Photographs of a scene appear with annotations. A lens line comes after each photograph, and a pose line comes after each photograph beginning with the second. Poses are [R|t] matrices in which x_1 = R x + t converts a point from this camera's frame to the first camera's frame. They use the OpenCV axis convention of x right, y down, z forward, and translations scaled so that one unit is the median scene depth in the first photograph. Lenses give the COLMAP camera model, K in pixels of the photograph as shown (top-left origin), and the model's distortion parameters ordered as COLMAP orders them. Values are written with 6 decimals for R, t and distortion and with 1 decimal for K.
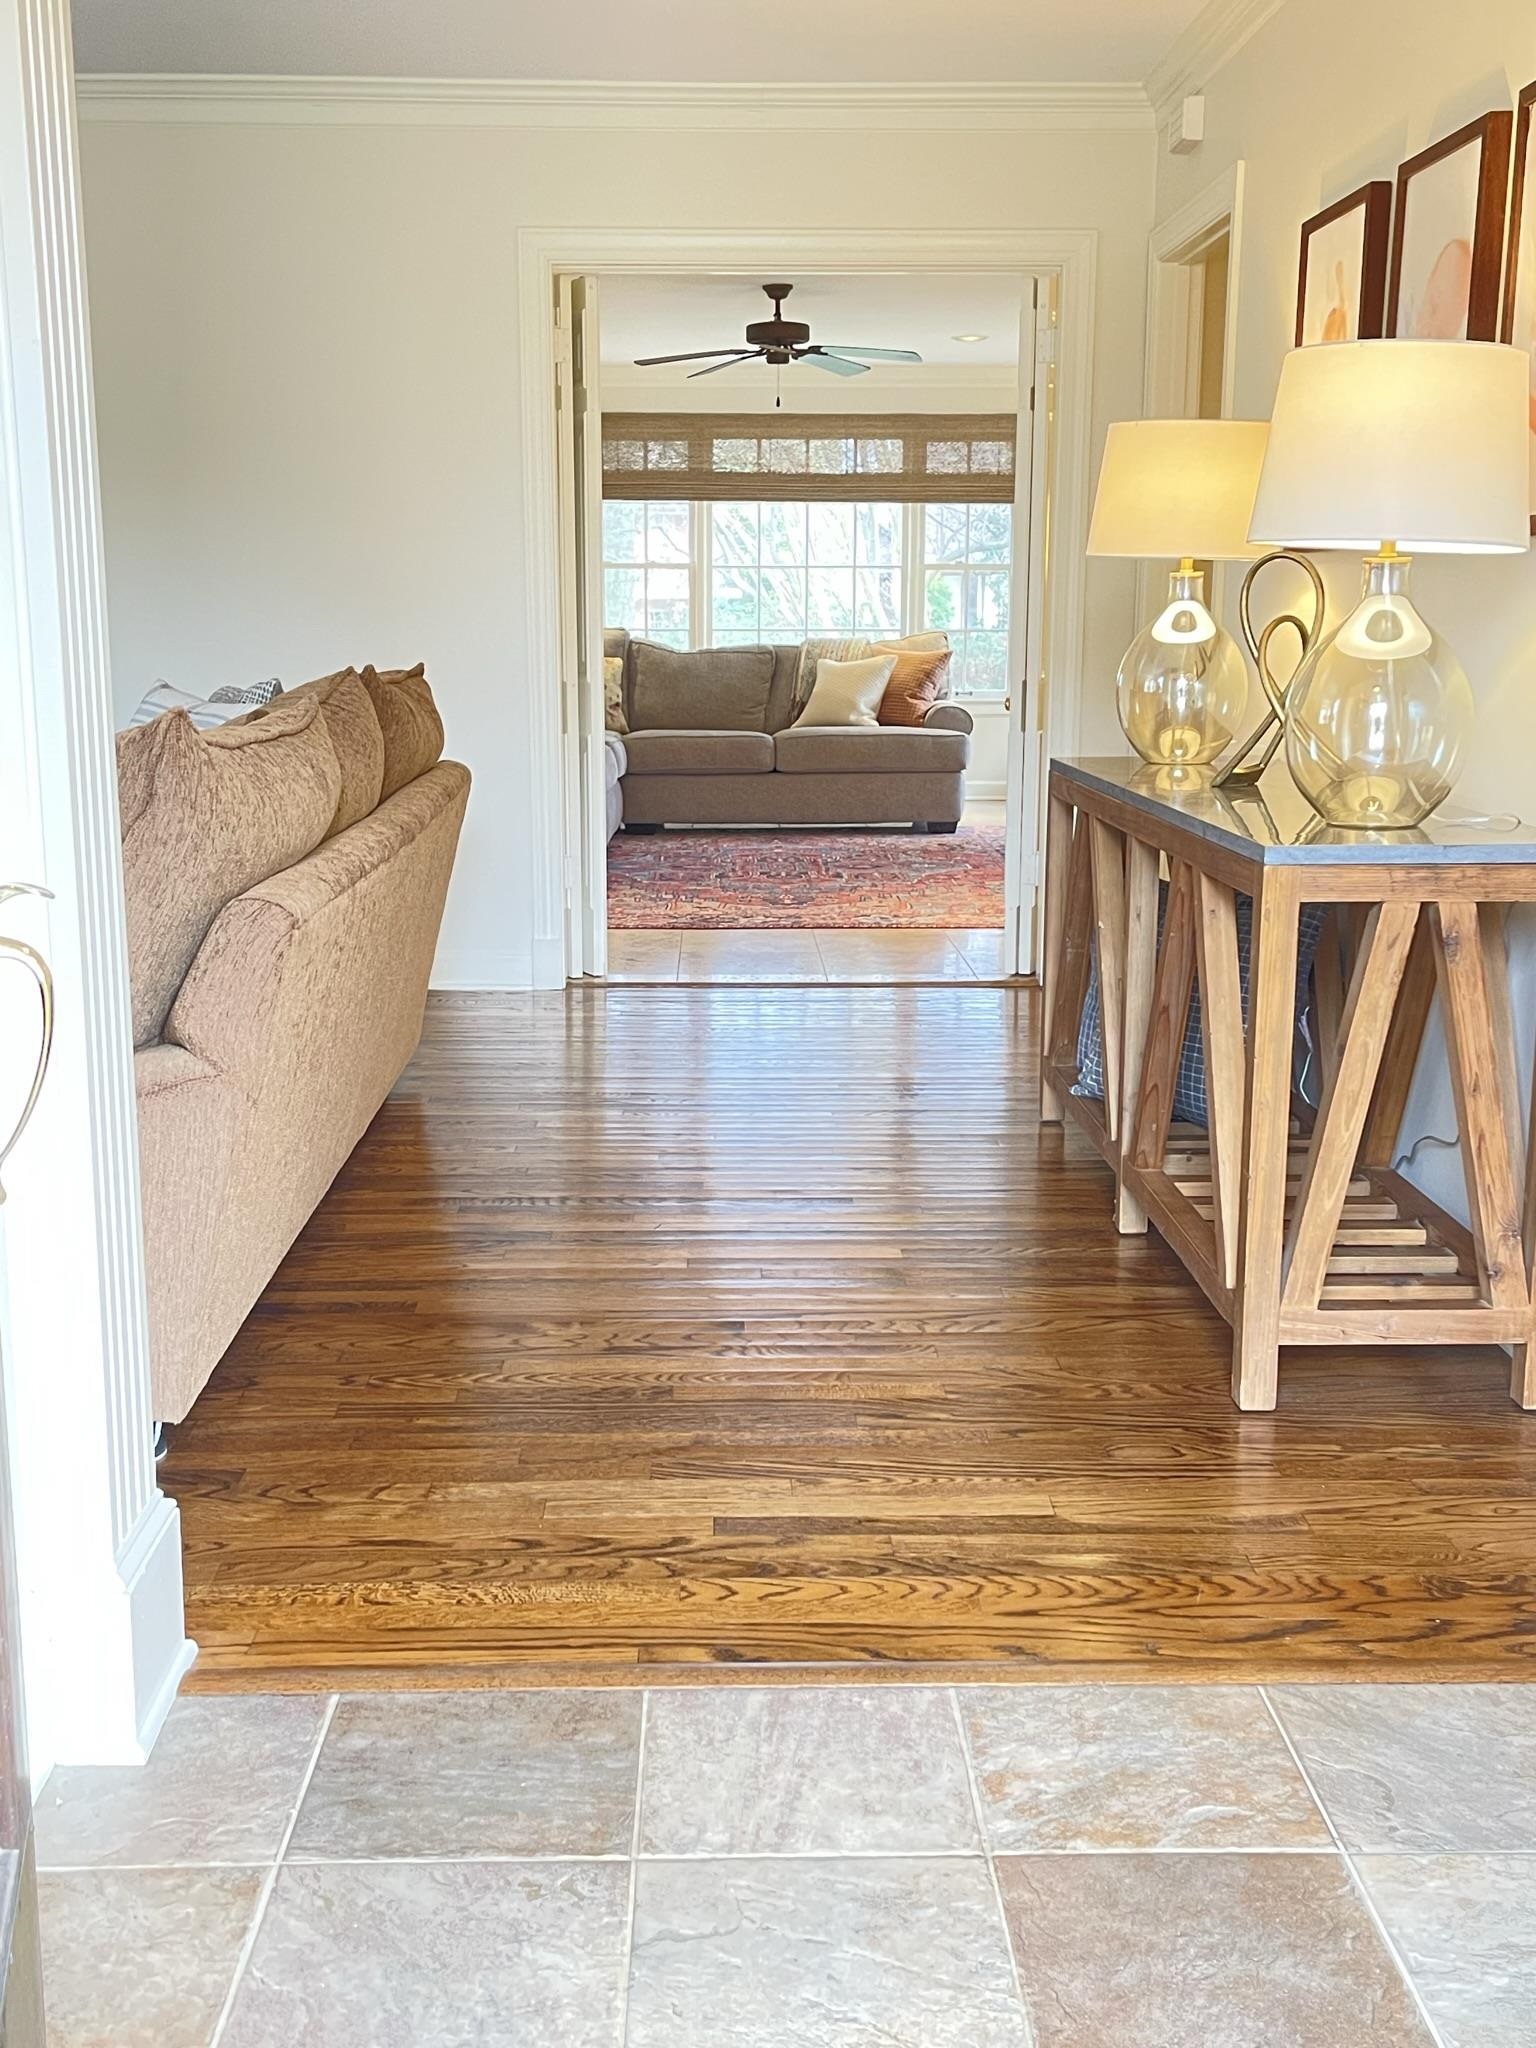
lens RADIAL K [[2147.1, 0, 768.0], [0, 2147.1, 1024.0], [0, 0, 1]] dist [0.092229, -0.000730]
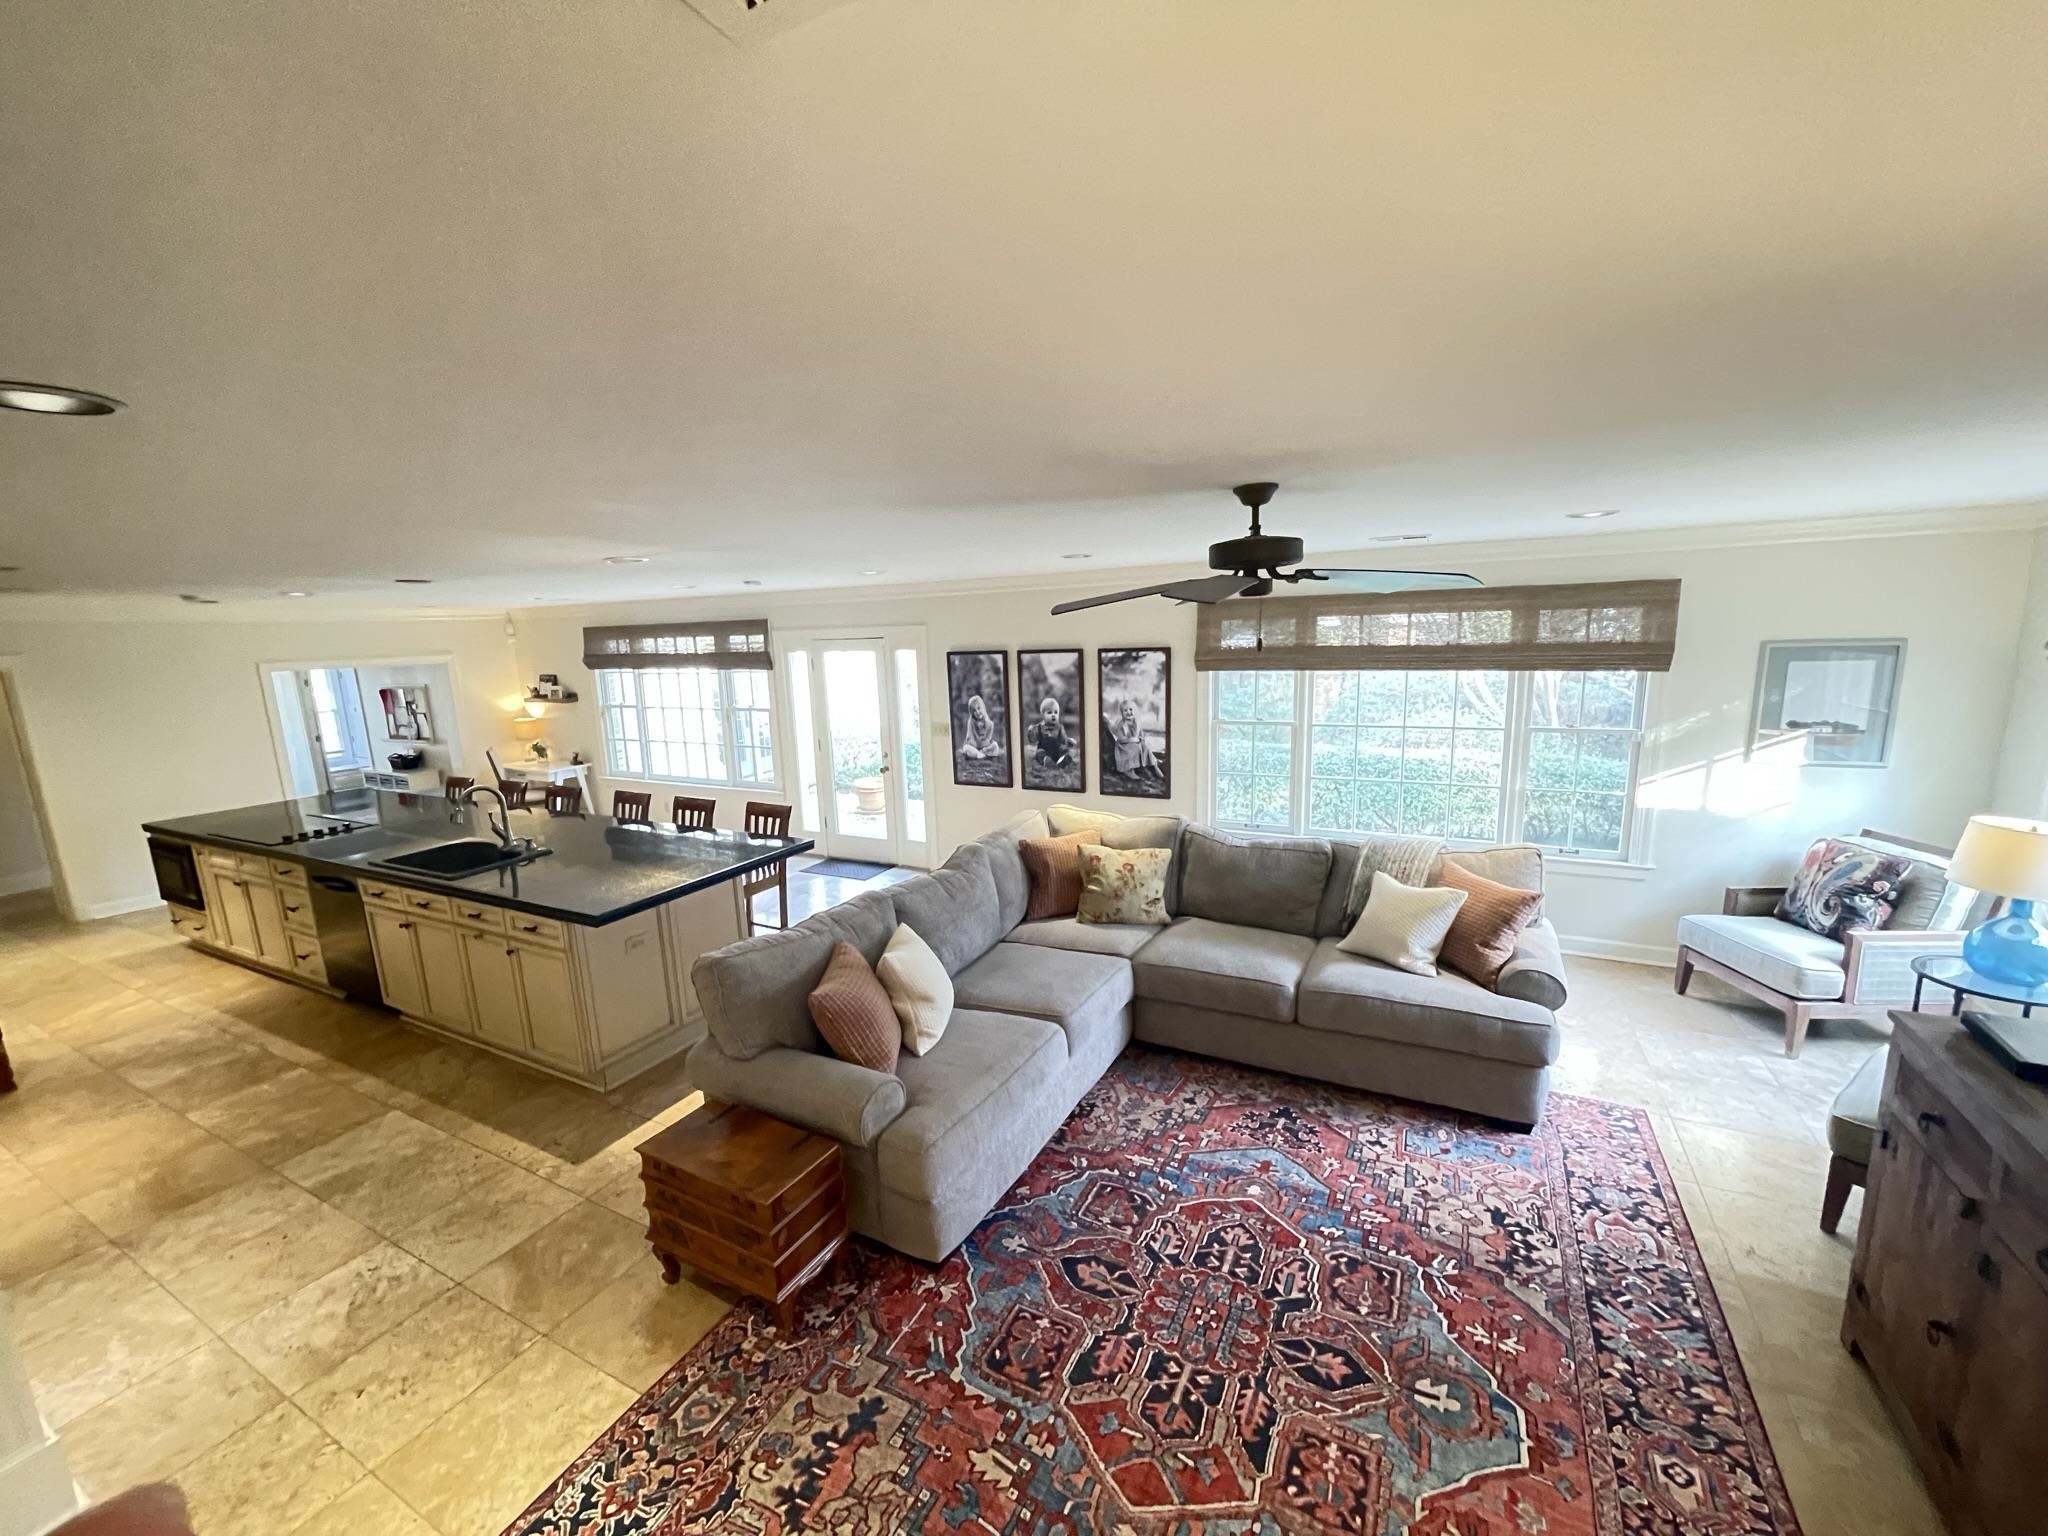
lens RADIAL K [[838.4, 0, 1024.0], [0, 838.4, 768.0], [0, 0, 1]] dist [-0.001660, 0.003926]
pose [[0.873267, 0.054948, -0.484133, 0.063425], [-0.061508, 0.998104, 0.002338, -0.203718], [0.483344, 0.027736, 0.874991, 0.603970]]
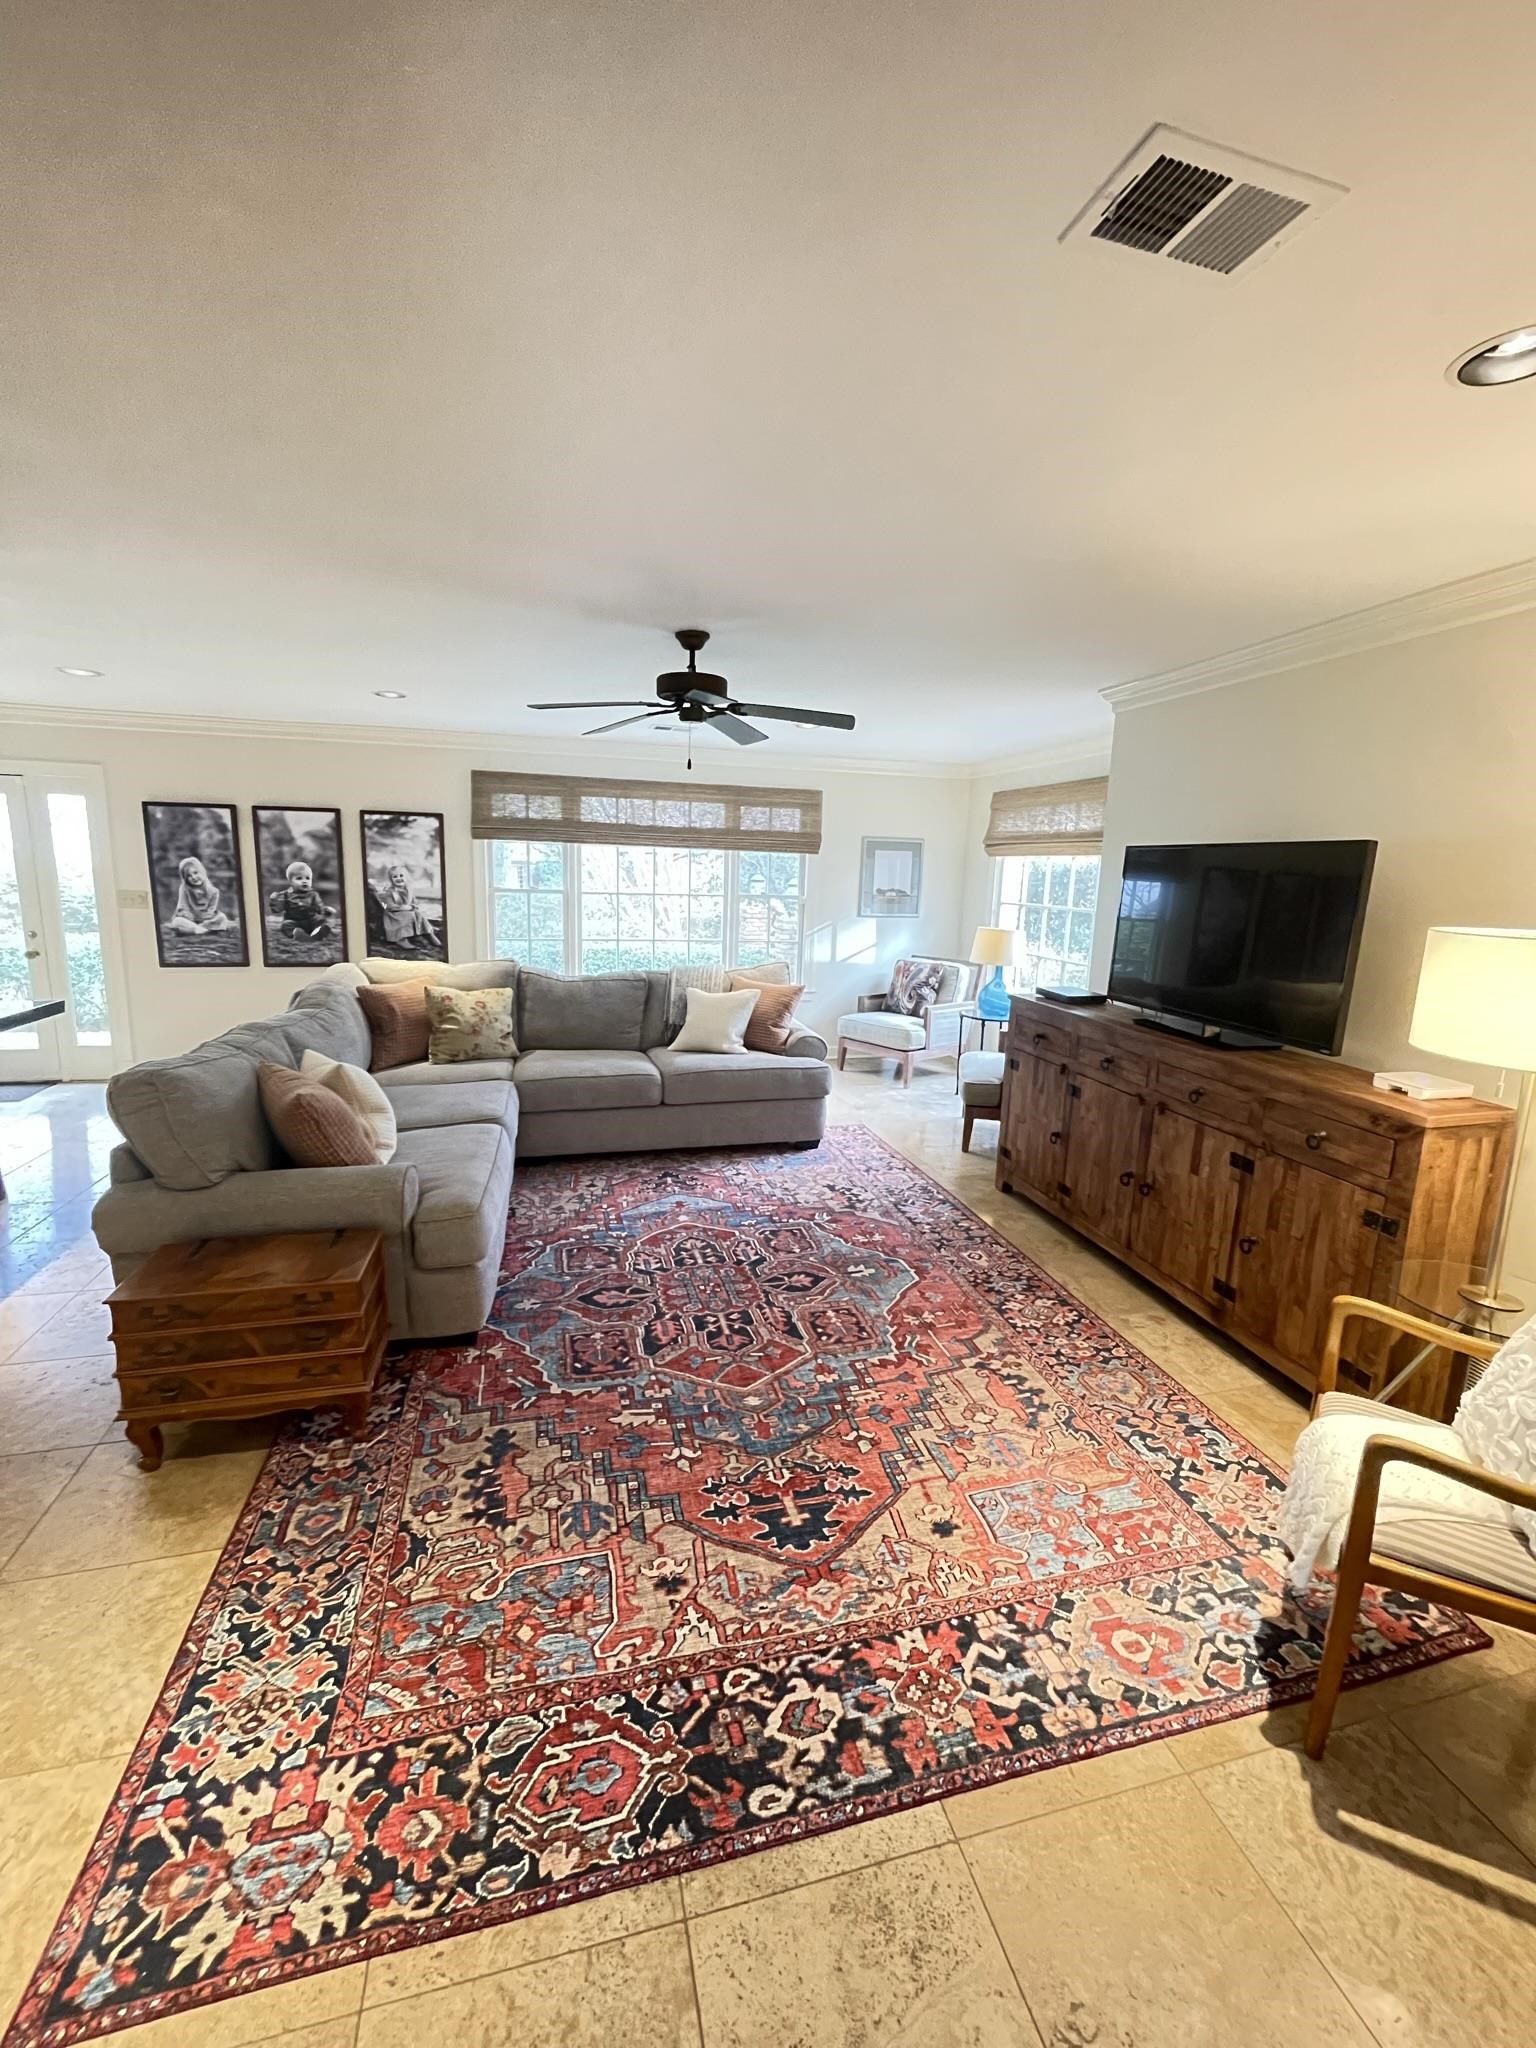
lens RADIAL K [[821.0, 0, 758.9], [0, 821.0, 1025.9], [0, 0, 1]] dist [-0.001055, -0.000202]
pose [[0.972634, -0.014336, 0.231899, -0.042104], [0.013576, 0.999896, 0.004871, -0.149243], [-0.231945, -0.001589, 0.972728, 0.553375]]
